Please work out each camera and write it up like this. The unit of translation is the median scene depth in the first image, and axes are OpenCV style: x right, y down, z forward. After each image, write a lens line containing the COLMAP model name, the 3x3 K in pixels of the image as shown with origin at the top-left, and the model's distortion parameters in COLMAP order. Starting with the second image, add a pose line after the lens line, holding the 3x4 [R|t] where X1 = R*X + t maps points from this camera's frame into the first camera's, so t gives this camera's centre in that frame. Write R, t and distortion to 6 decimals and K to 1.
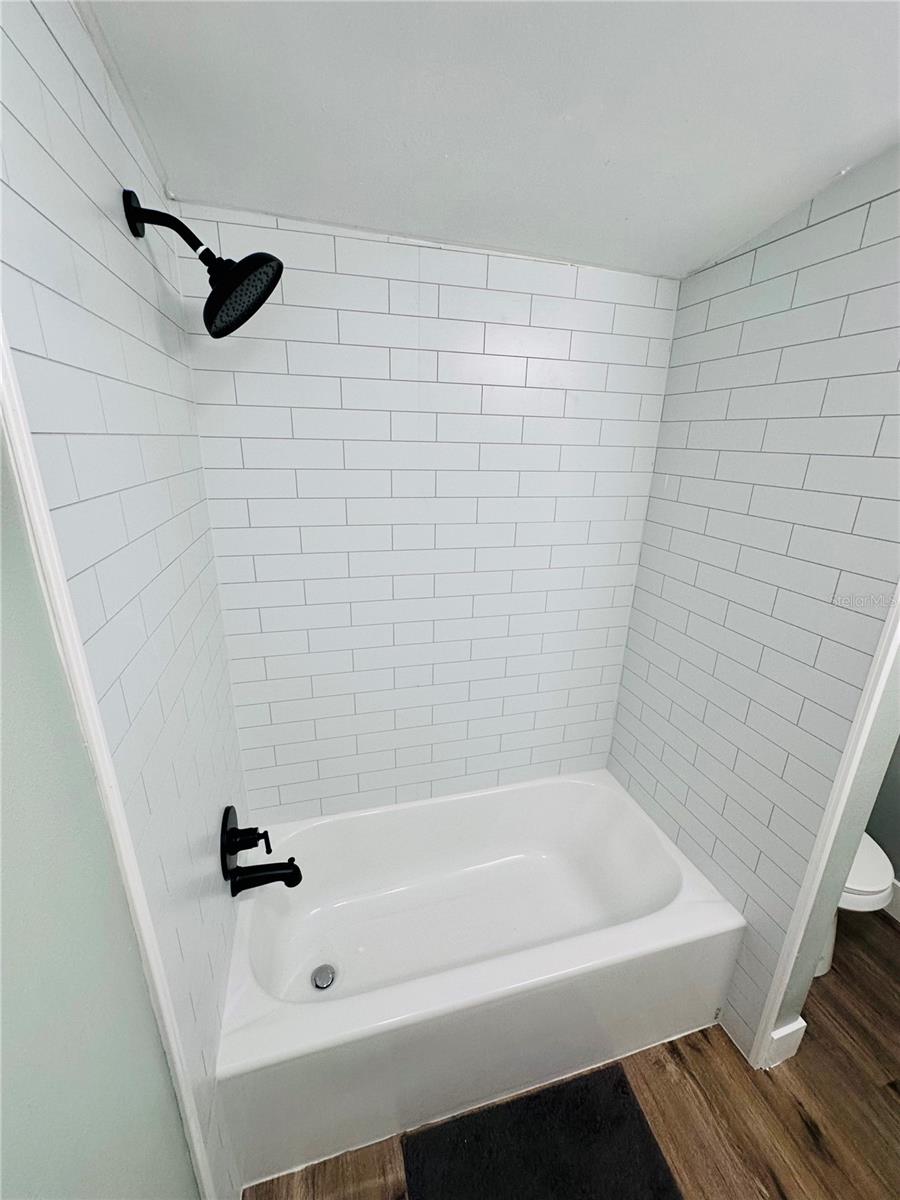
lens RADIAL K [[484.4, 0, 450.0], [0, 484.4, 600.0], [0, 0, 1]] dist [-0.008972, 0.000019]
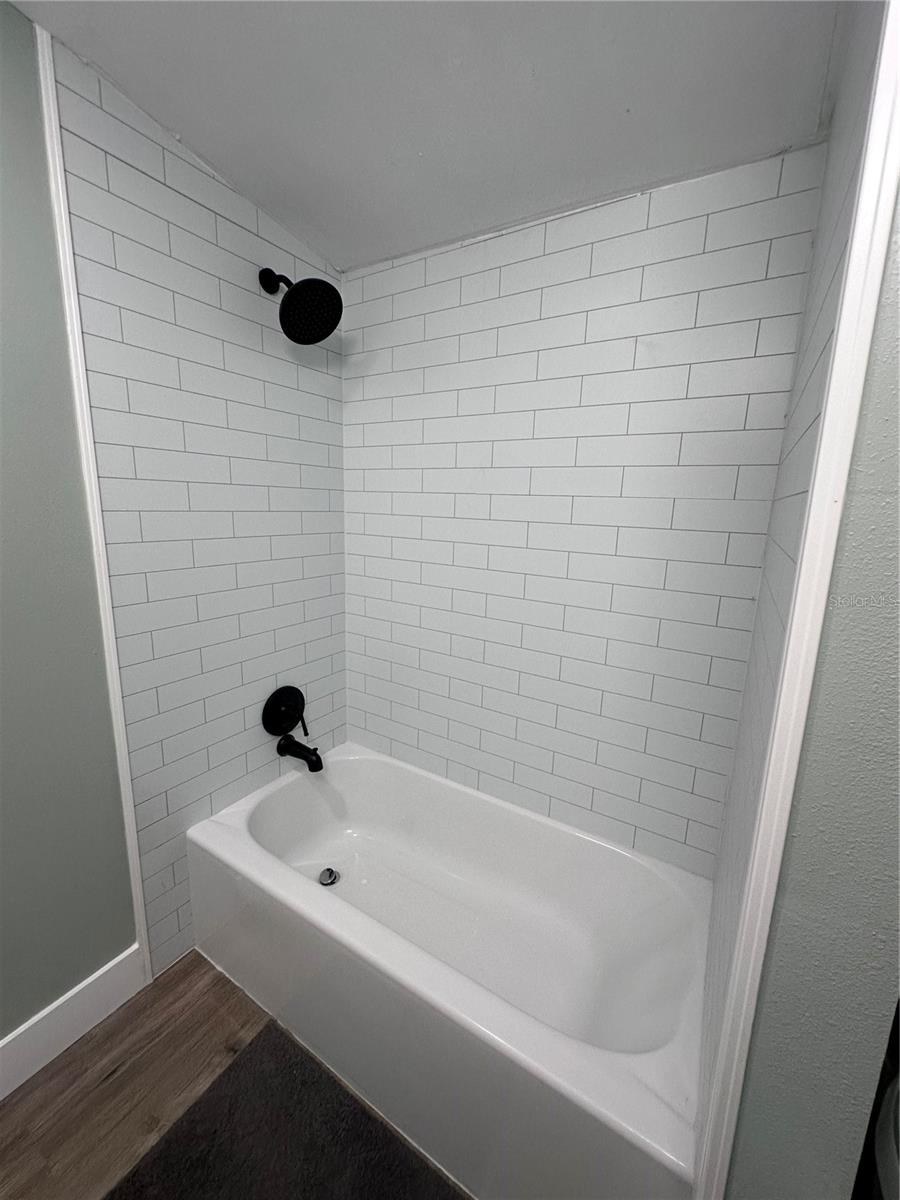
lens RADIAL K [[501.1, 0, 450.0], [0, 501.1, 600.0], [0, 0, 1]] dist [-0.000117, 0.000083]
pose [[0.660966, 0.140308, -0.737182, 0.810145], [-0.245201, 0.968824, -0.035454, 0.131614], [0.709225, 0.204192, 0.674763, 0.305264]]
